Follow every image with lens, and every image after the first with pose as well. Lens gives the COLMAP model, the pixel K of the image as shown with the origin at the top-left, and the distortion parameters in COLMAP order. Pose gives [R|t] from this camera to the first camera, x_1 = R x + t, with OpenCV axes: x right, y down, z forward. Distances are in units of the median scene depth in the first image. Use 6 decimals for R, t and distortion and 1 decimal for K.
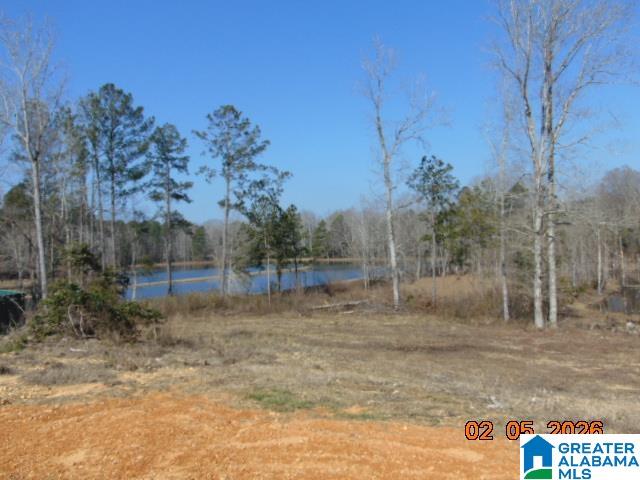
lens RADIAL K [[618.6, 0, 324.6], [0, 618.6, 240.5], [0, 0, 1]] dist [-0.074996, 0.000000]
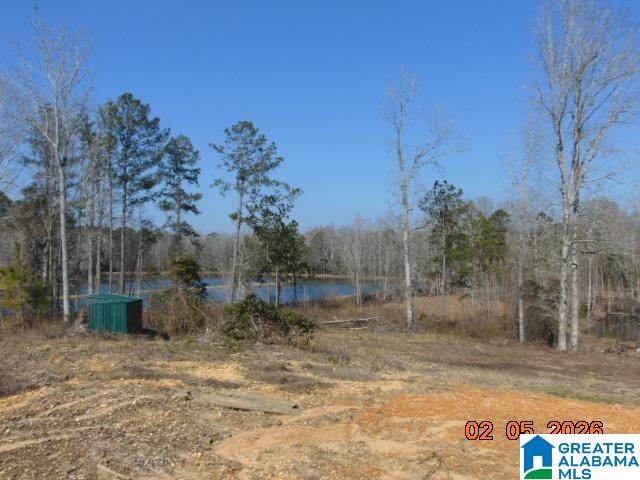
lens RADIAL K [[618.6, 0, 314.7], [0, 618.6, 240.7], [0, 0, 1]] dist [-0.074996, 0.000000]
pose [[0.998438, 0.045331, 0.032649, -0.065394], [-0.044514, 0.998687, -0.025338, -0.000121], [-0.033755, 0.023845, 0.999146, -0.024044]]
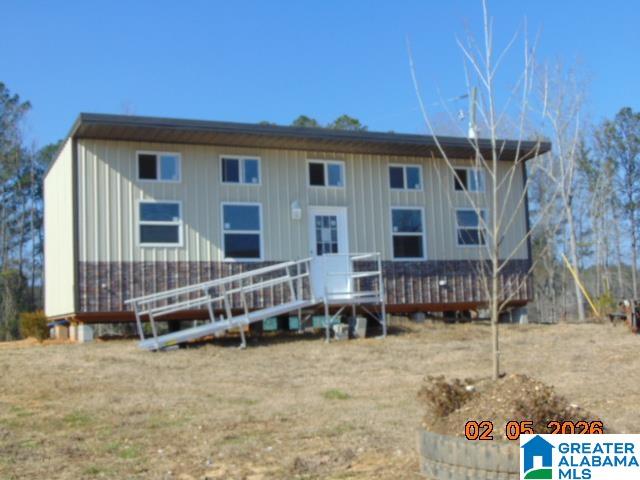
lens RADIAL K [[933.9, 0, 319.7], [0, 933.9, 239.6], [0, 0, 1]] dist [0.060036, 0.000000]
pose [[0.850049, -0.044362, -0.524831, -0.029243], [0.015866, 0.998151, -0.058672, 0.001530], [0.526464, 0.041547, 0.849182, -0.368646]]
